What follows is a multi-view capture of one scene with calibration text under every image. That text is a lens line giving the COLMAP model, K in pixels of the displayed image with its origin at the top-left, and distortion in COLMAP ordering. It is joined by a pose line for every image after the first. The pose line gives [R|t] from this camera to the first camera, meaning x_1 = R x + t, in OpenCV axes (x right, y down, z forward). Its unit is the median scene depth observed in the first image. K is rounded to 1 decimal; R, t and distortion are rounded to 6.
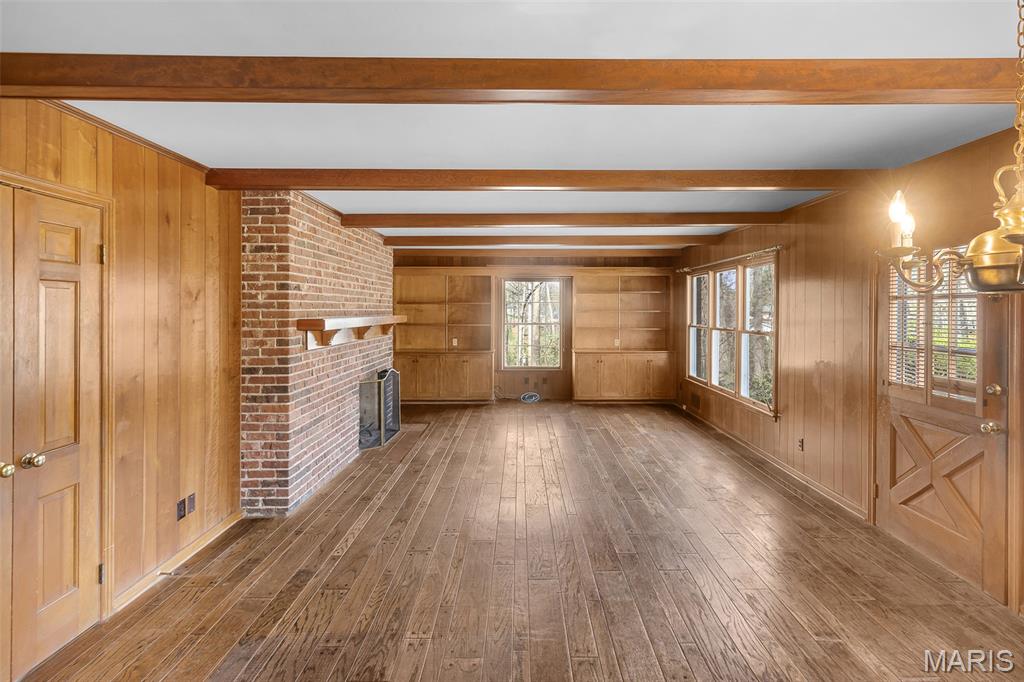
lens RADIAL K [[509.4, 0, 513.9], [0, 509.4, 307.5], [0, 0, 1]] dist [0.001826, 0.000244]
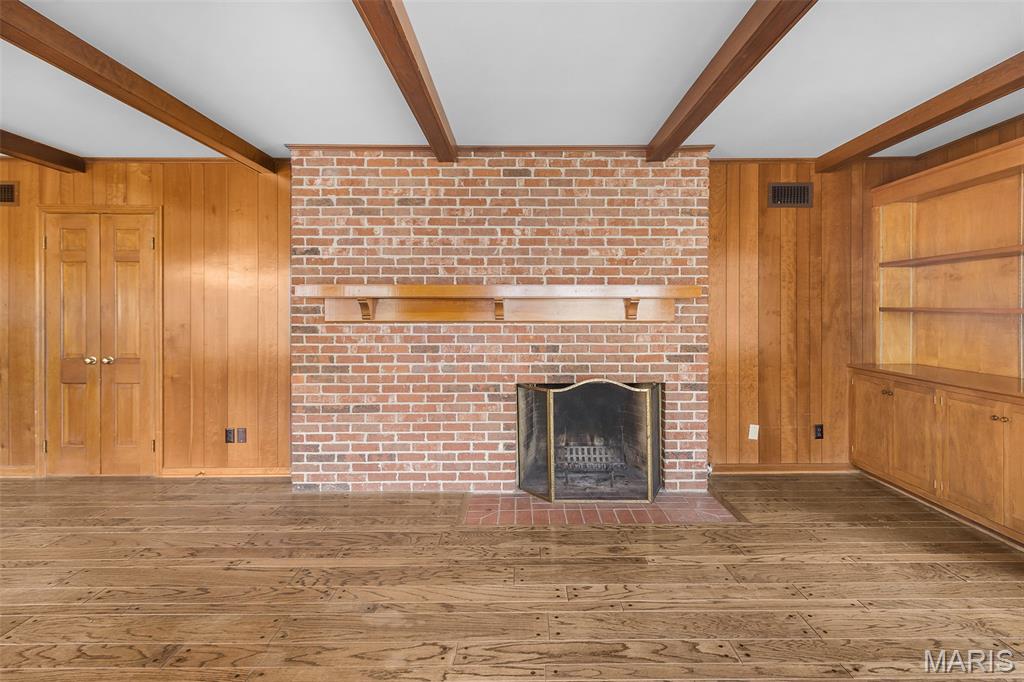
lens RADIAL K [[482.1, 0, 530.7], [0, 482.1, 310.5], [0, 0, 1]] dist [0.003403, -0.000046]
pose [[0.009640, -0.003767, -0.999946, 0.434768], [0.001376, 0.999992, -0.003754, 0.069127], [0.999953, -0.001340, 0.009645, 1.347367]]
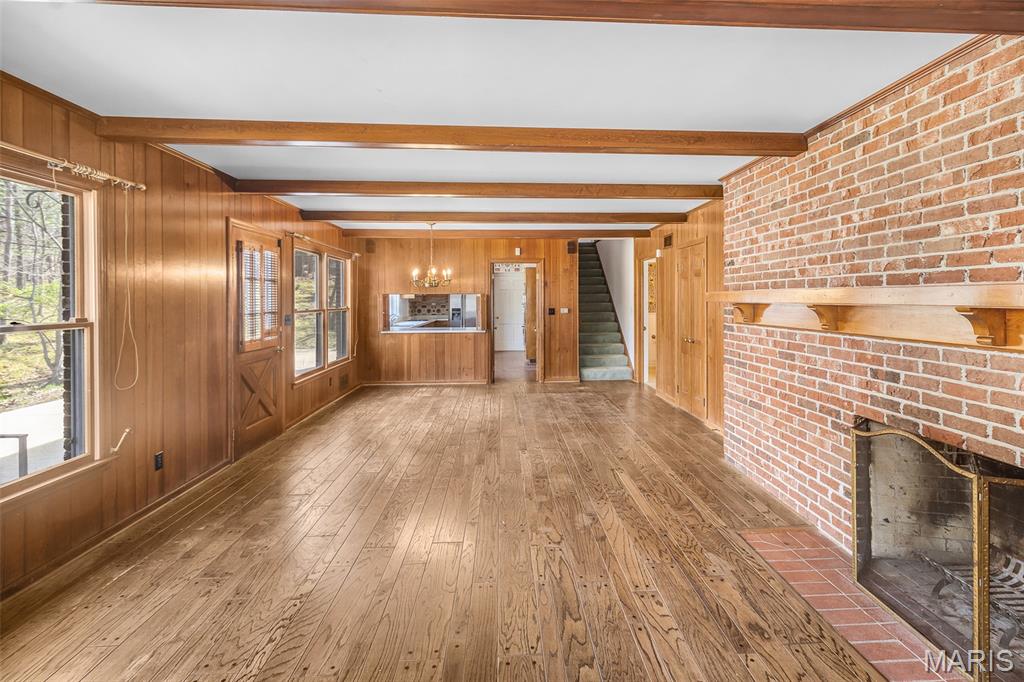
lens RADIAL K [[493.7, 0, 533.8], [0, 493.7, 290.5], [0, 0, 1]] dist [0.002391, 0.000055]
pose [[-0.998204, 0.003241, -0.059811, 0.063977], [0.004319, 0.999830, -0.017901, 0.036654], [0.059743, -0.018127, -0.998049, 1.968374]]
